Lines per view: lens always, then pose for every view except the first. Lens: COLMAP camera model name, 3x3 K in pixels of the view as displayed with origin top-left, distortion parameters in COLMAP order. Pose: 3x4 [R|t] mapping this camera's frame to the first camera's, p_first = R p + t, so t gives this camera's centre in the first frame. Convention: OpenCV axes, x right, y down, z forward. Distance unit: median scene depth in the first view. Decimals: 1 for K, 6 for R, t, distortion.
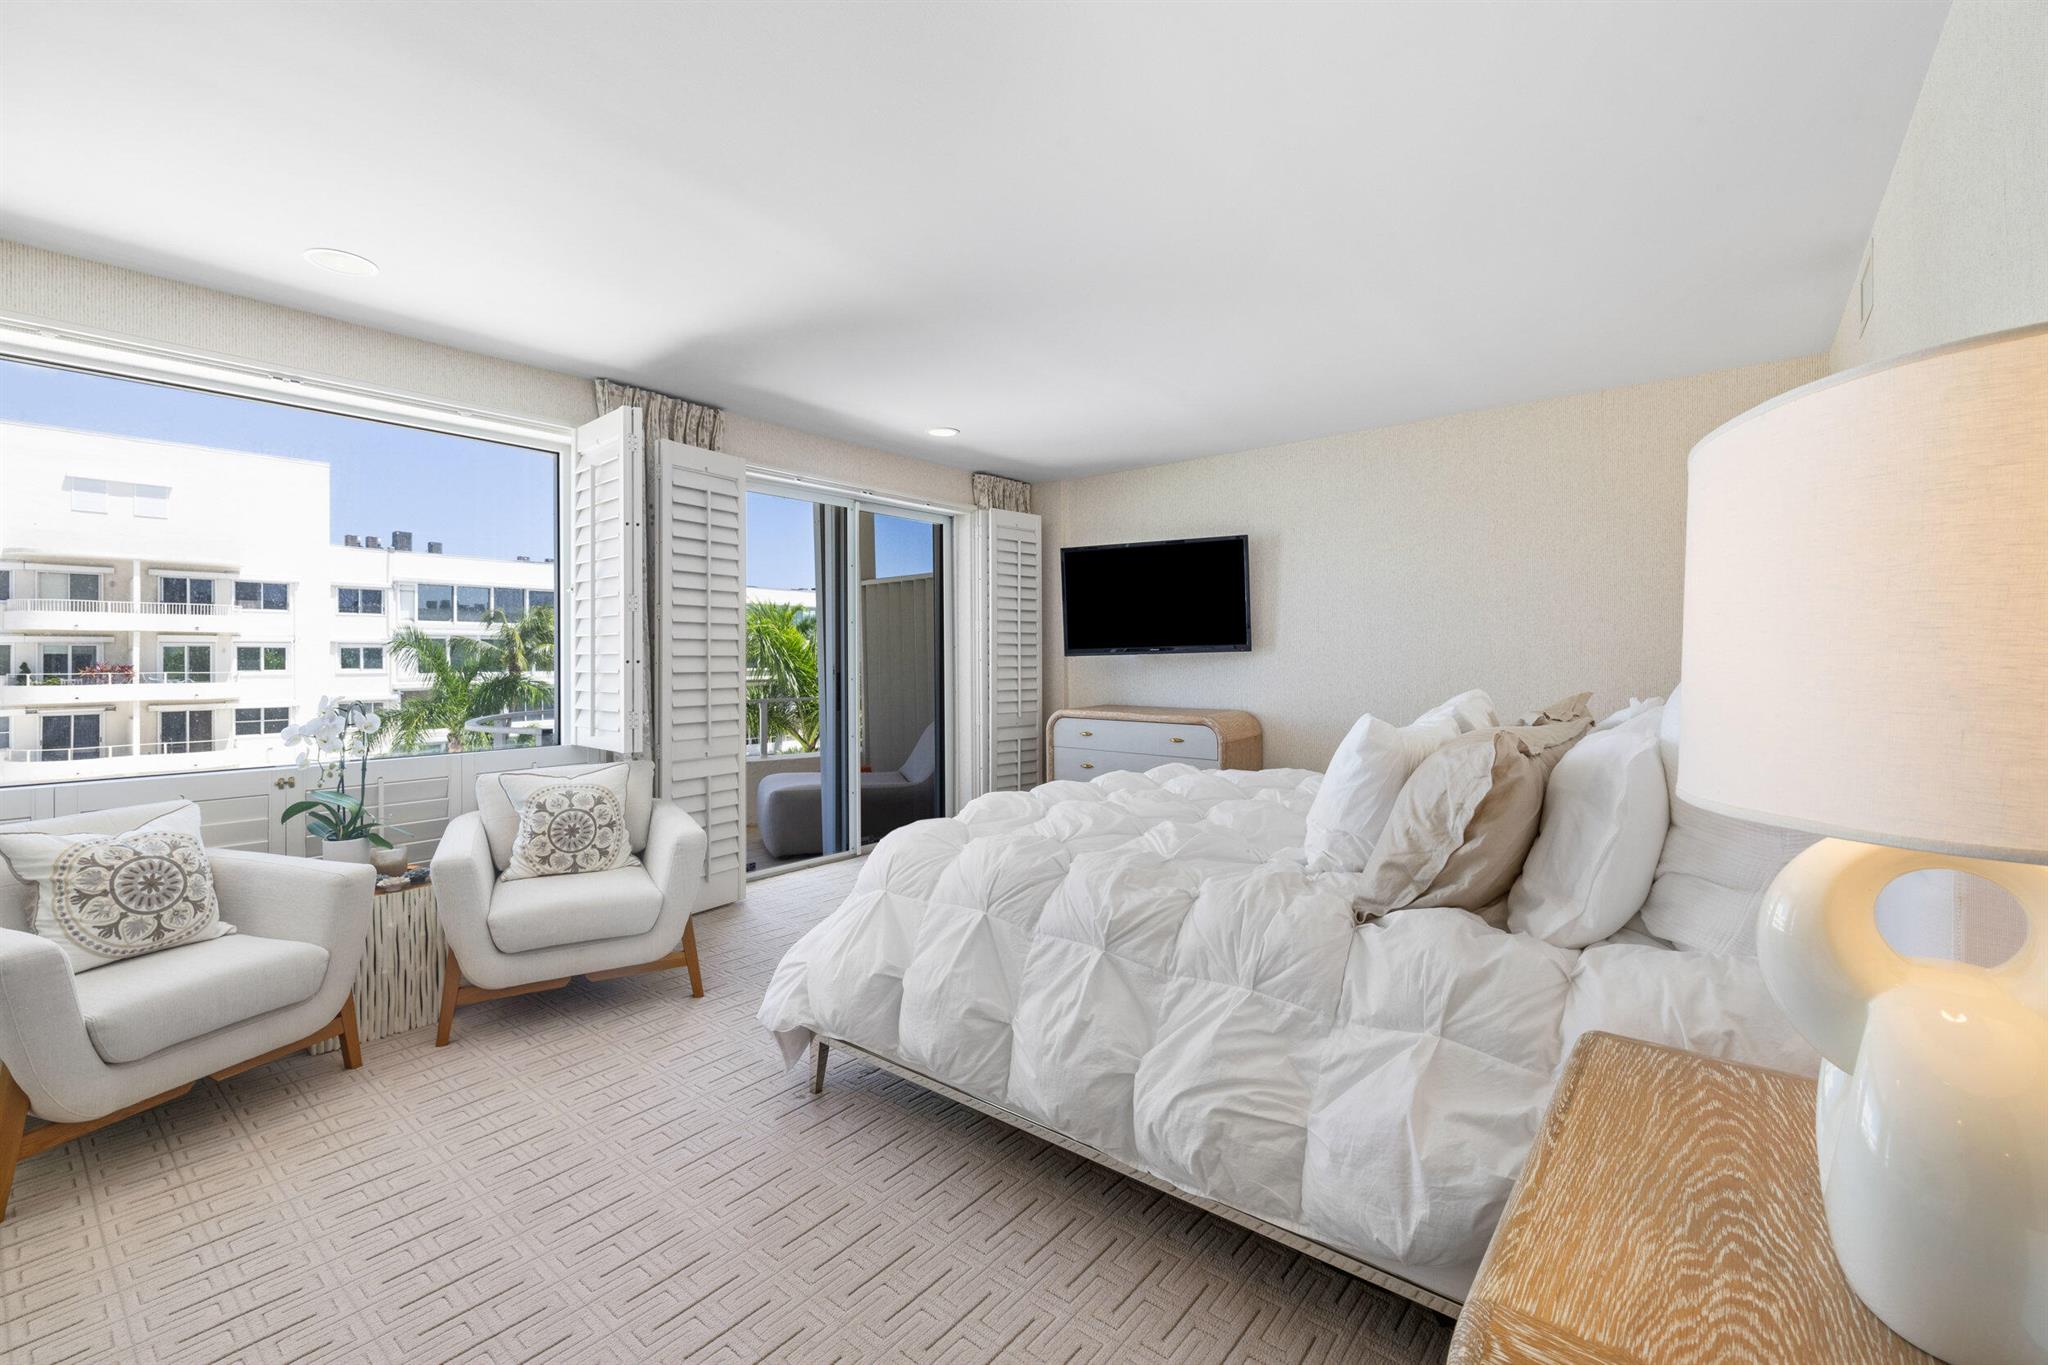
lens RADIAL K [[866.3, 0, 1018.2], [0, 866.3, 661.4], [0, 0, 1]] dist [0.004586, -0.001792]
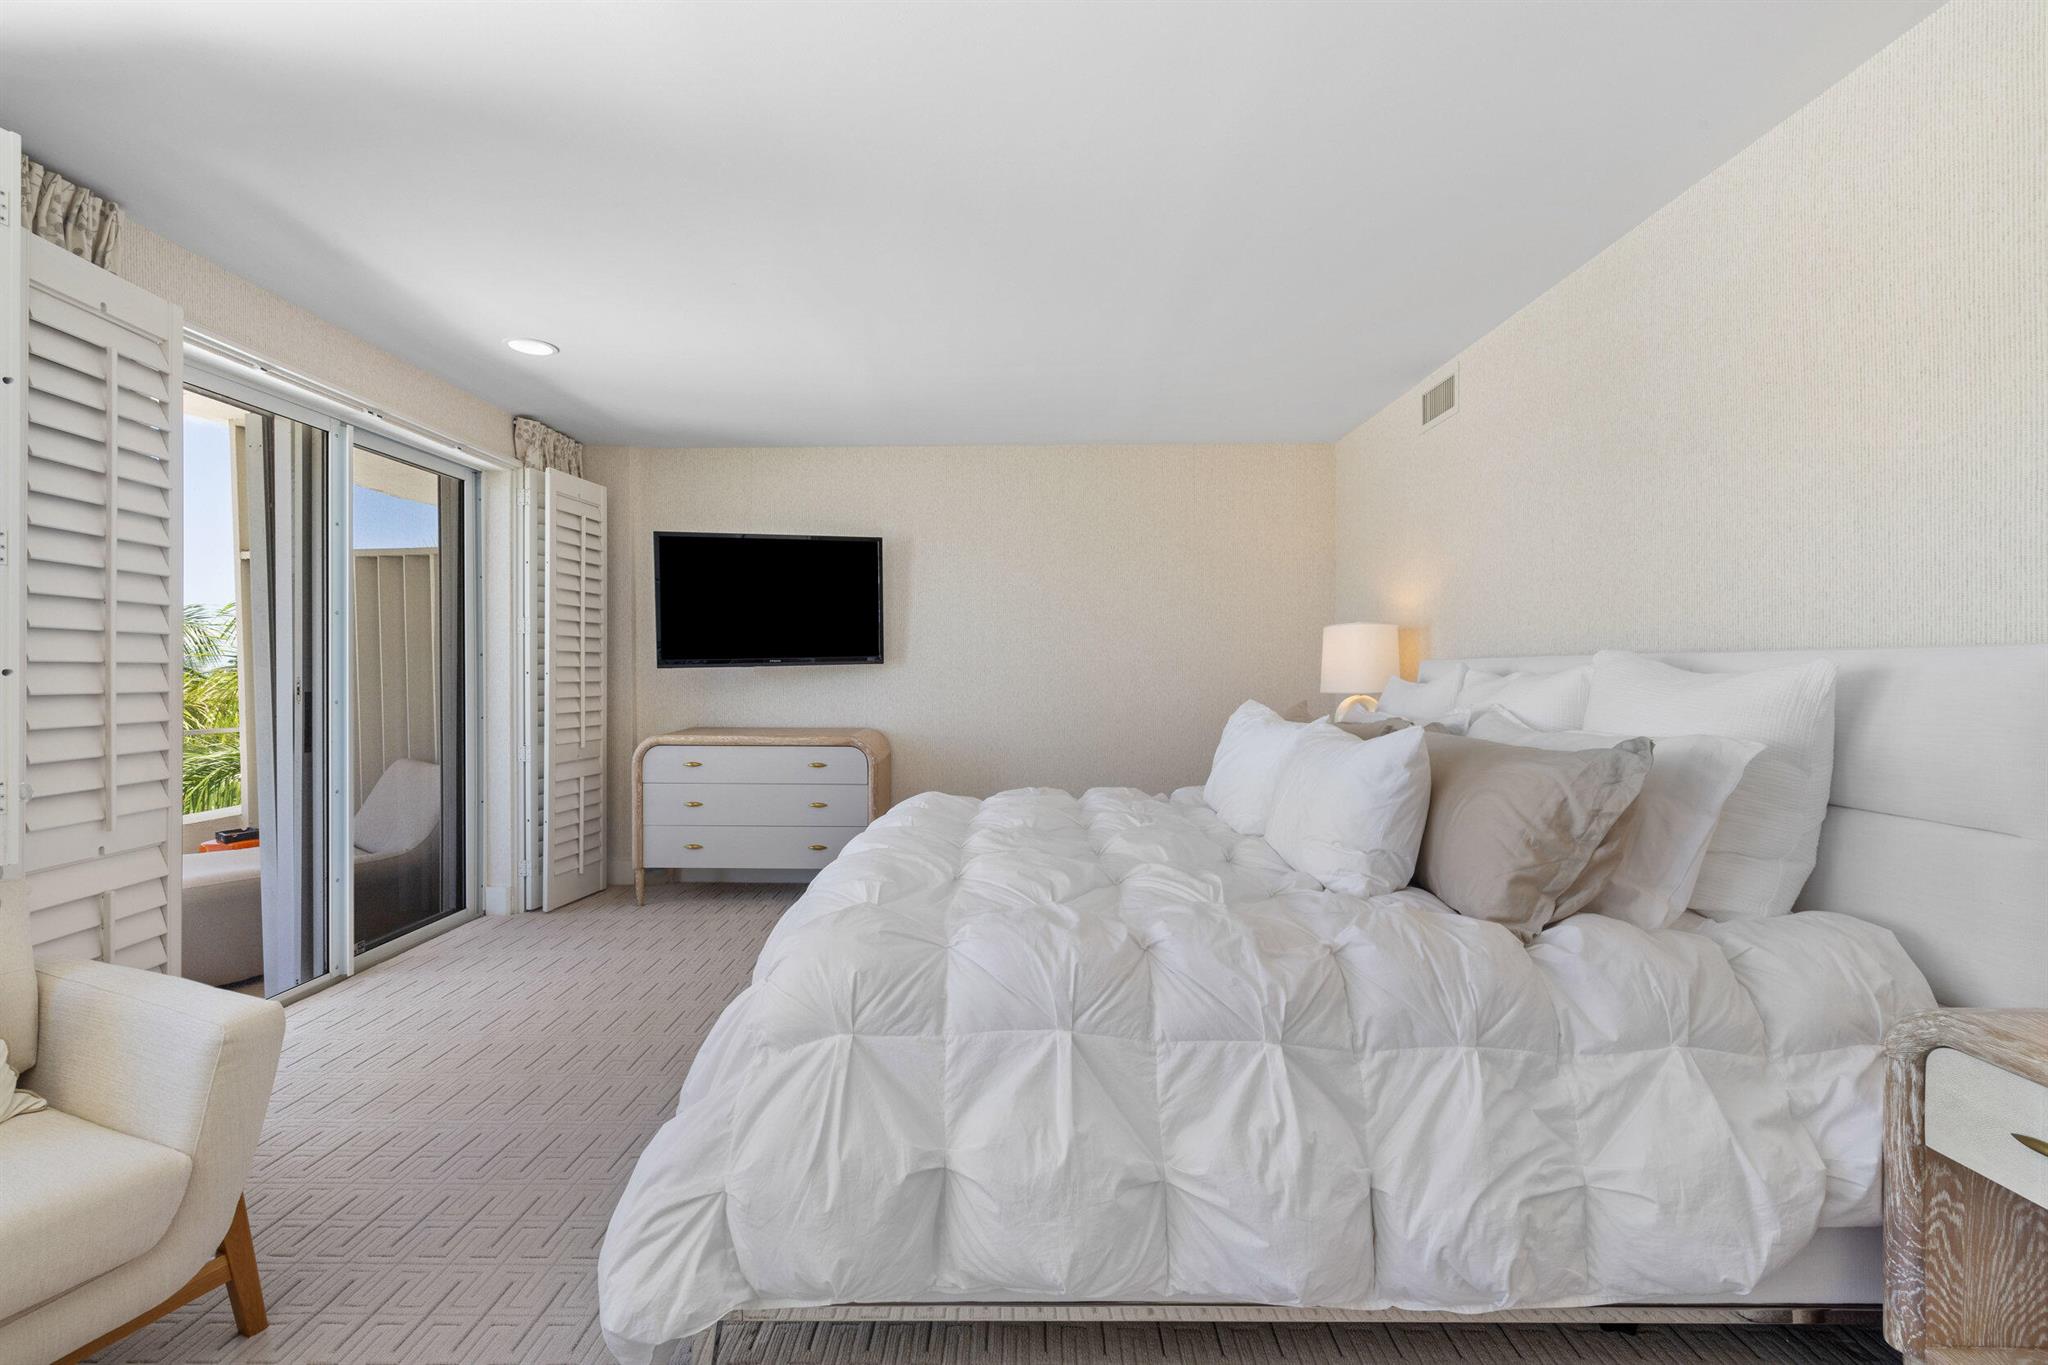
lens RADIAL K [[866.3, 0, 1025.4], [0, 866.3, 673.9], [0, 0, 1]] dist [0.004586, -0.001792]
pose [[0.779765, 0.001250, 0.626071, -0.254611], [0.000356, 0.999997, -0.002440, 0.002187], [-0.626072, 0.002126, 0.779762, 0.241993]]
